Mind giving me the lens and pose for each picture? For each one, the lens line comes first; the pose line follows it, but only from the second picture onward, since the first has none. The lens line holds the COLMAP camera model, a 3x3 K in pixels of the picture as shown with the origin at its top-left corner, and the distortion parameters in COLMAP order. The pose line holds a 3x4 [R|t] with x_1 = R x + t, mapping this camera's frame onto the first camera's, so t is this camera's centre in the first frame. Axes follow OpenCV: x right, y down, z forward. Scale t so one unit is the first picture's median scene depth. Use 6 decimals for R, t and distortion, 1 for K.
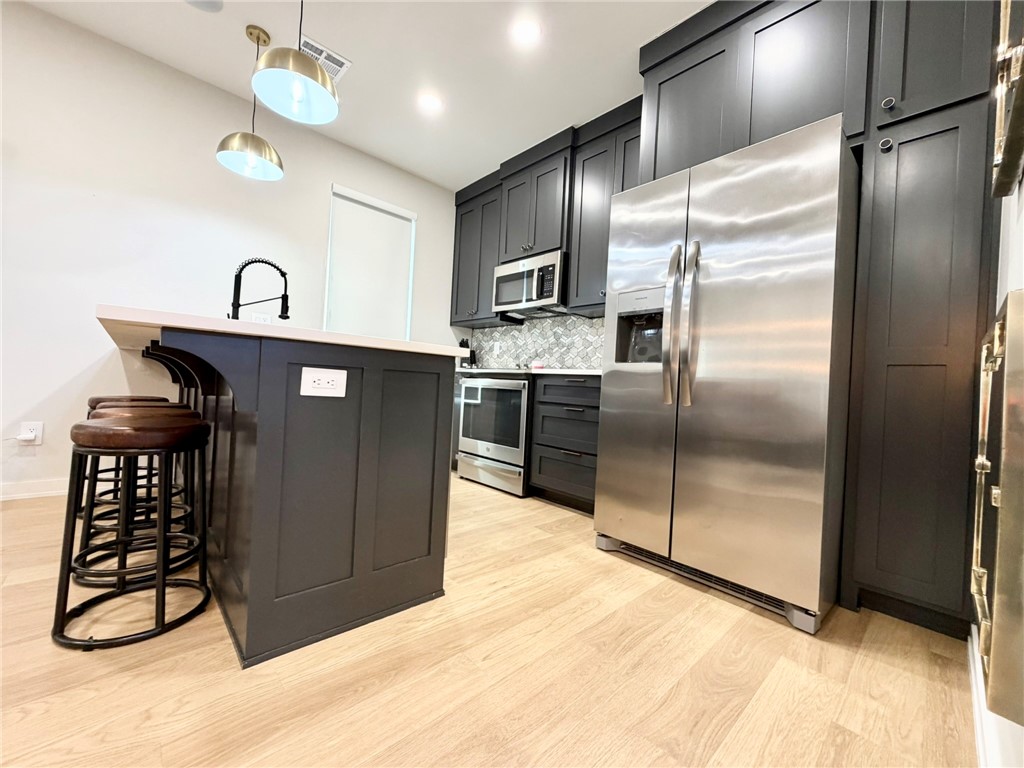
lens RADIAL K [[408.1, 0, 509.2], [0, 408.1, 384.2], [0, 0, 1]] dist [-0.002789, 0.000722]
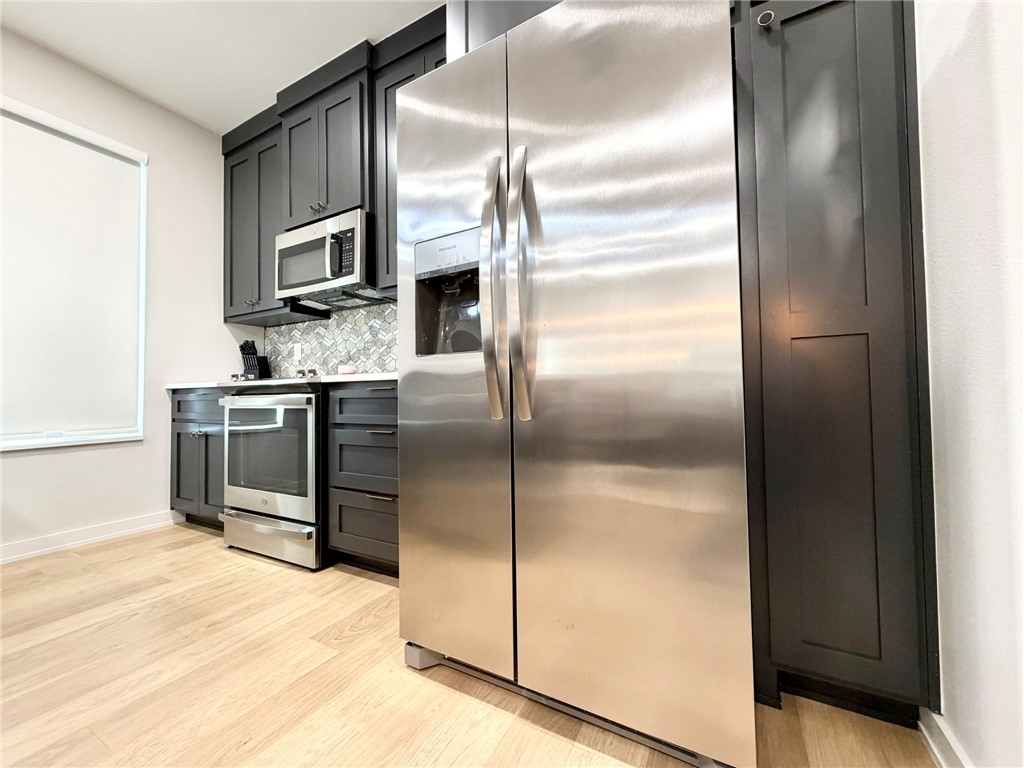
lens RADIAL K [[408.1, 0, 510.1], [0, 408.1, 382.2], [0, 0, 1]] dist [-0.002789, 0.000722]
pose [[0.946485, -0.057695, 0.317548, 0.184794], [0.065120, 0.997795, -0.012809, 0.002061], [-0.316109, 0.032802, 0.948156, 0.355172]]
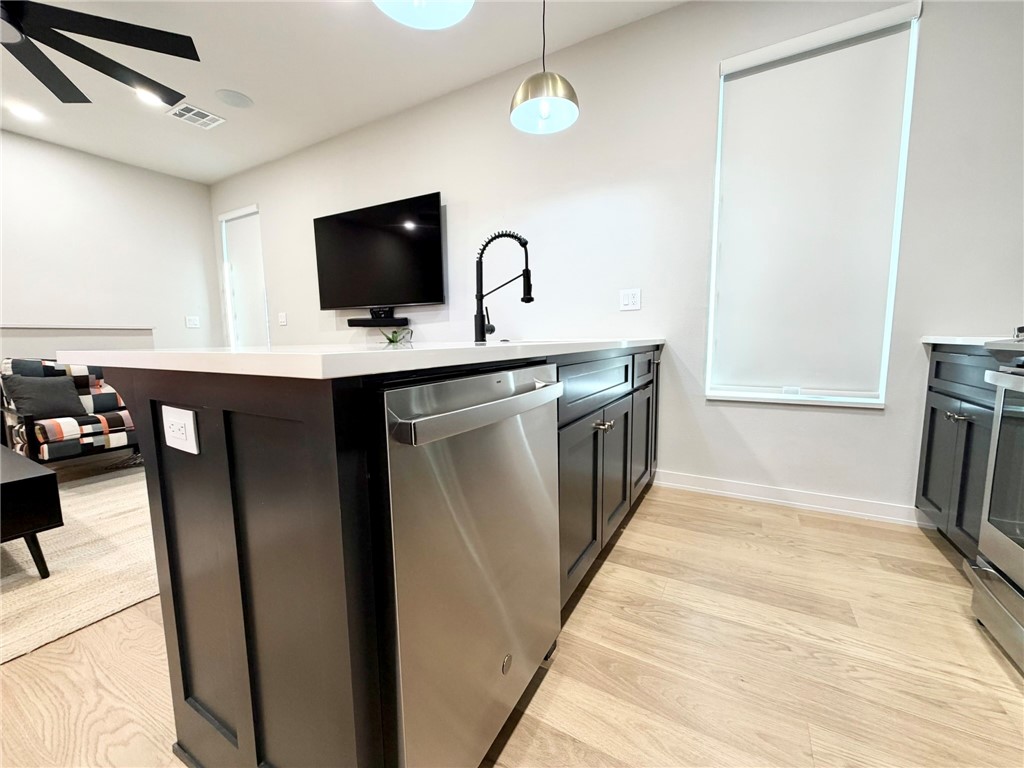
lens RADIAL K [[408.1, 0, 507.8], [0, 408.1, 384.2], [0, 0, 1]] dist [-0.002789, 0.000722]
pose [[0.291155, 0.050242, -0.955356, 0.173458], [0.030572, 0.997621, 0.061782, -0.056016], [0.956187, -0.047195, 0.288927, 0.742221]]
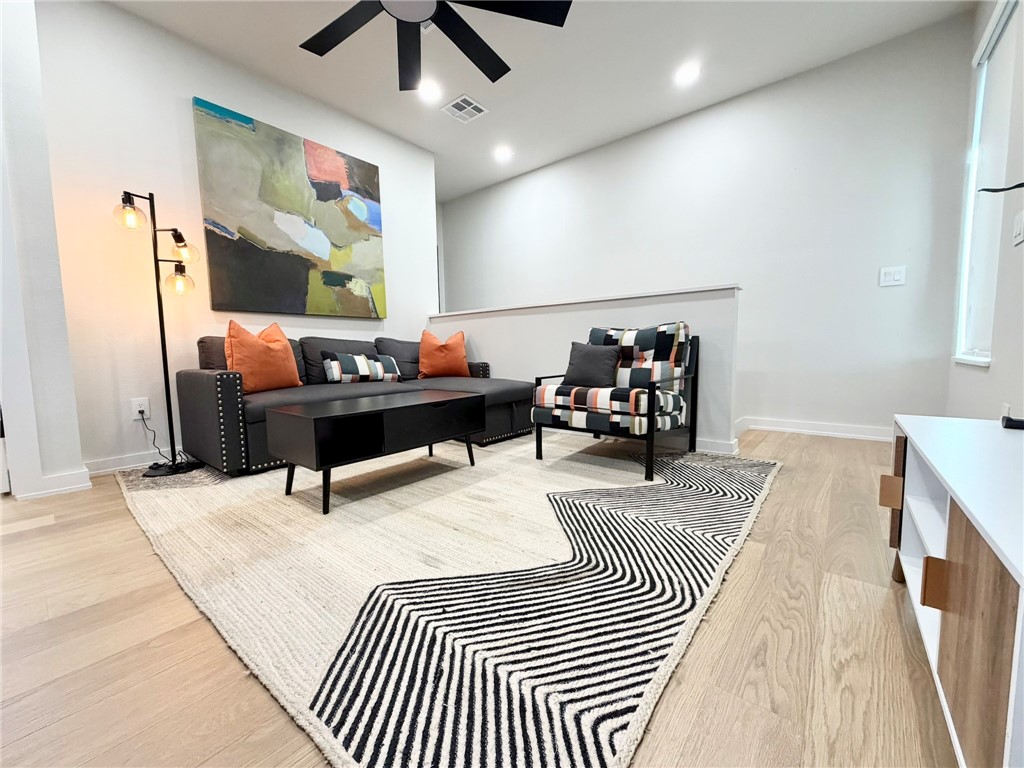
lens RADIAL K [[408.1, 0, 509.5], [0, 408.1, 384.2], [0, 0, 1]] dist [-0.002789, 0.000722]
pose [[-0.991046, -0.028551, -0.130429, -1.038471], [-0.038220, 0.996654, 0.072246, -0.004424], [0.127930, 0.076584, -0.988822, 0.947878]]
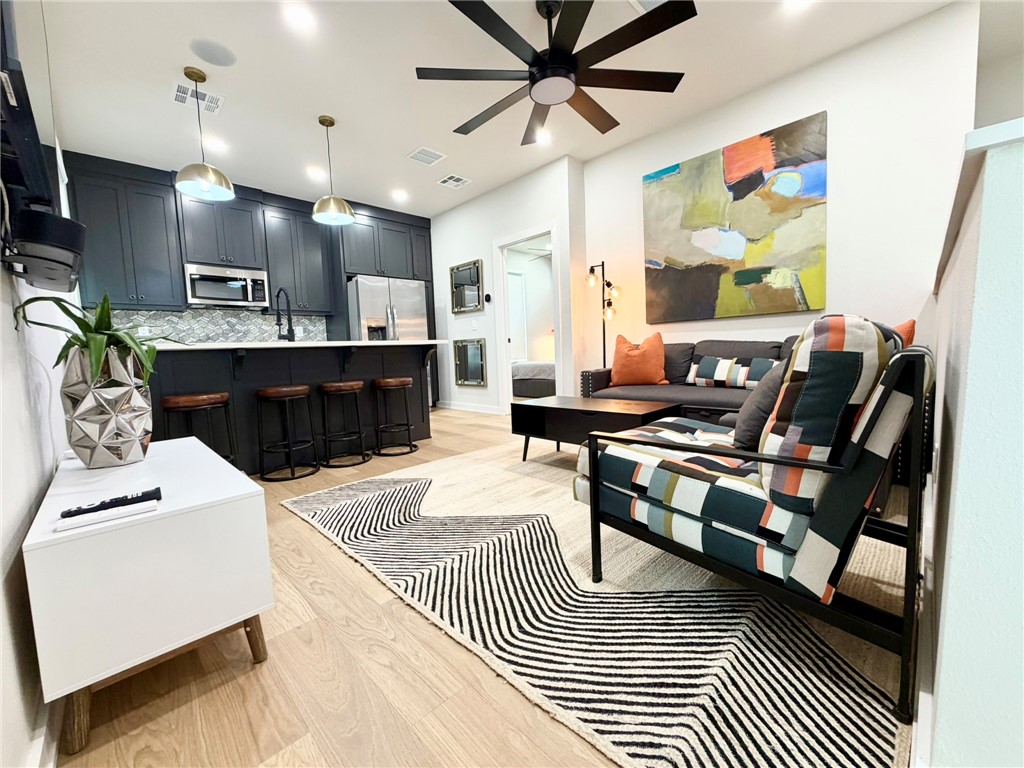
lens RADIAL K [[408.1, 0, 507.8], [0, 408.1, 384.6], [0, 0, 1]] dist [-0.002789, 0.000722]
pose [[-0.016497, -0.136341, 0.990525, -2.093141], [0.038277, 0.989847, 0.136885, -0.117001], [-0.999131, 0.040173, -0.011111, 0.183204]]
